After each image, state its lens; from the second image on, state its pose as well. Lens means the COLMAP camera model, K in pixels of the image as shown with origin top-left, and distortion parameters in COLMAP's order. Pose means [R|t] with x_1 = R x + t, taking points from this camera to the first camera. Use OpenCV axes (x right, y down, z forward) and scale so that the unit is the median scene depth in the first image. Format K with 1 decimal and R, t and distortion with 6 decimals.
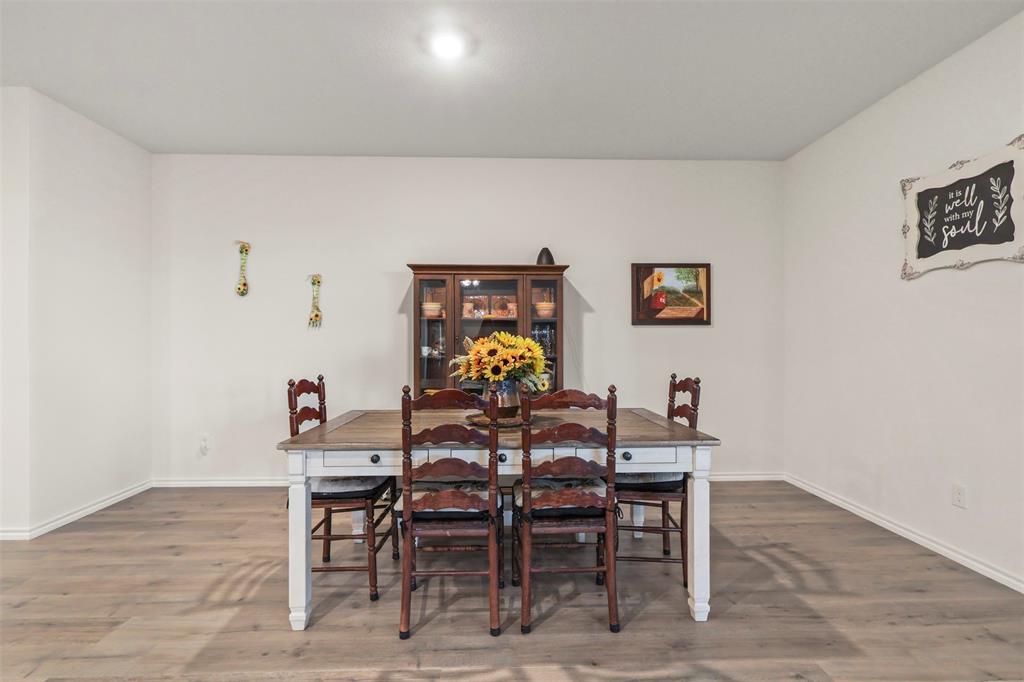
lens RADIAL K [[479.0, 0, 512.4], [0, 479.0, 345.6], [0, 0, 1]] dist [-0.007302, 0.001734]
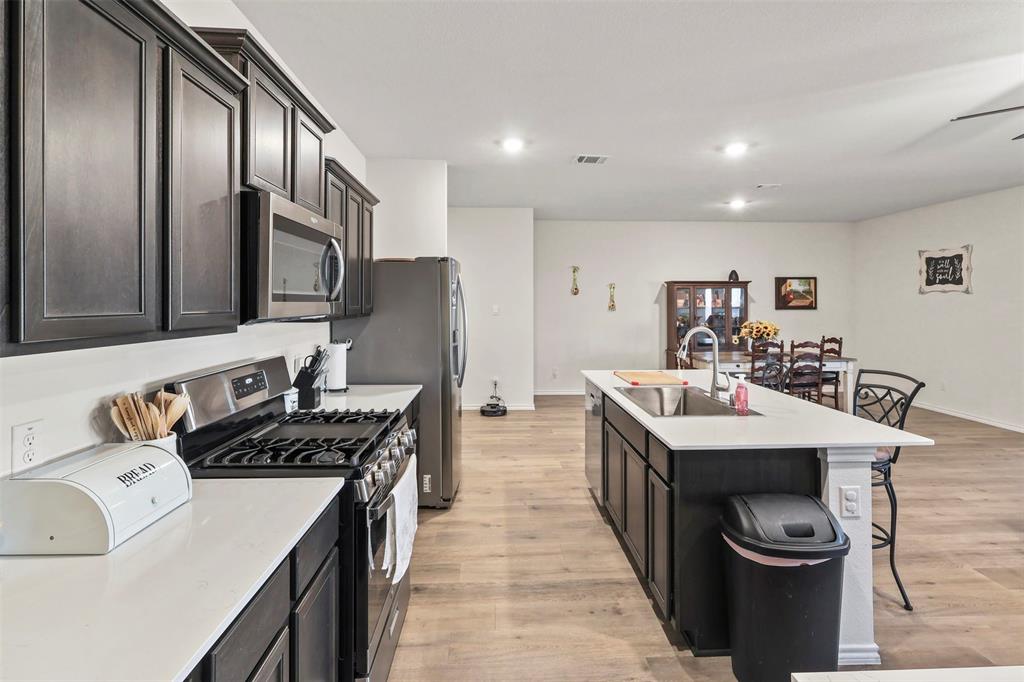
lens RADIAL K [[479.0, 0, 521.7], [0, 479.0, 305.7], [0, 0, 1]] dist [-0.007302, 0.001734]
pose [[0.999944, -0.000835, 0.010553, -1.134799], [0.000839, 1.000000, -0.000428, -0.085266], [-0.010552, 0.000437, 0.999944, -1.292289]]
